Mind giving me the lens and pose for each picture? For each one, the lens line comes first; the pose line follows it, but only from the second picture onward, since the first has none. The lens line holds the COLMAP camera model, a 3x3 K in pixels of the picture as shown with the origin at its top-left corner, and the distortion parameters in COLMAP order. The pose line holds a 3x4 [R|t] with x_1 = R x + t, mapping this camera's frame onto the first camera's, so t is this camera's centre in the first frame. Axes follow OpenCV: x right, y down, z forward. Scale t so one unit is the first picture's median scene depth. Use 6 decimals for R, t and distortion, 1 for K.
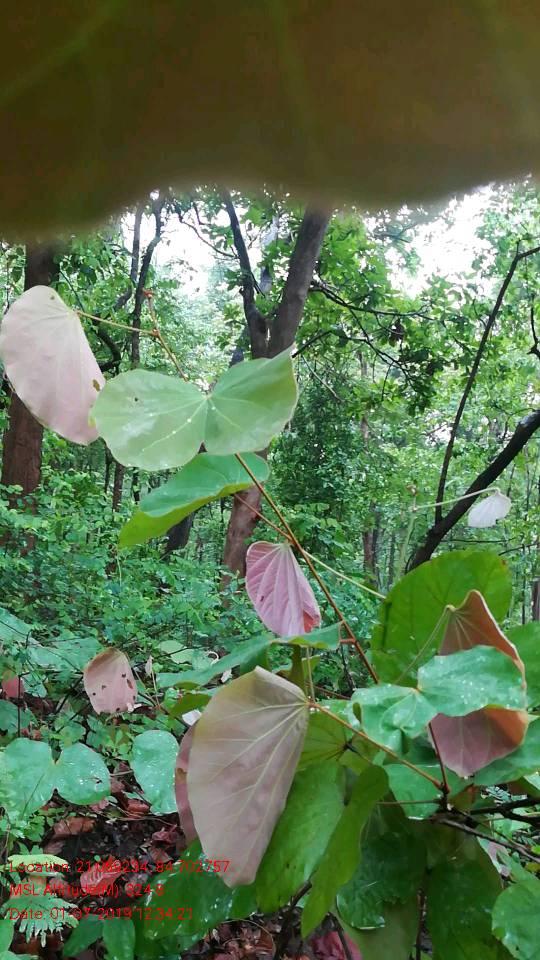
lens RADIAL K [[745.2, 0, 270.0], [0, 745.2, 480.0], [0, 0, 1]] dist [-0.001361, -0.004307]
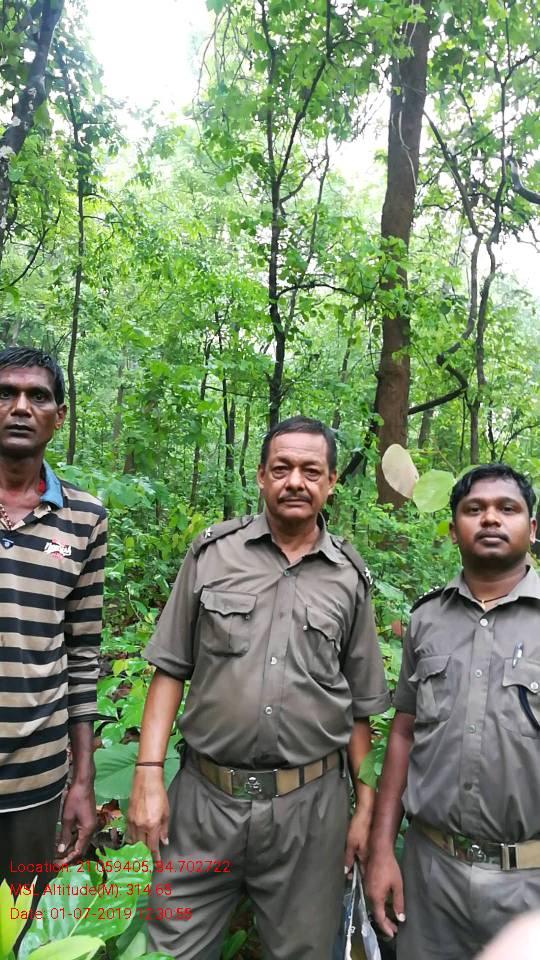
lens RADIAL K [[735.5, 0, 270.0], [0, 735.5, 480.0], [0, 0, 1]] dist [0.104602, -0.310849]
pose [[0.882317, -0.074185, -0.464771, 0.050128], [0.069741, 0.997206, -0.026775, -0.006986], [0.465459, -0.008789, 0.885026, -0.151934]]
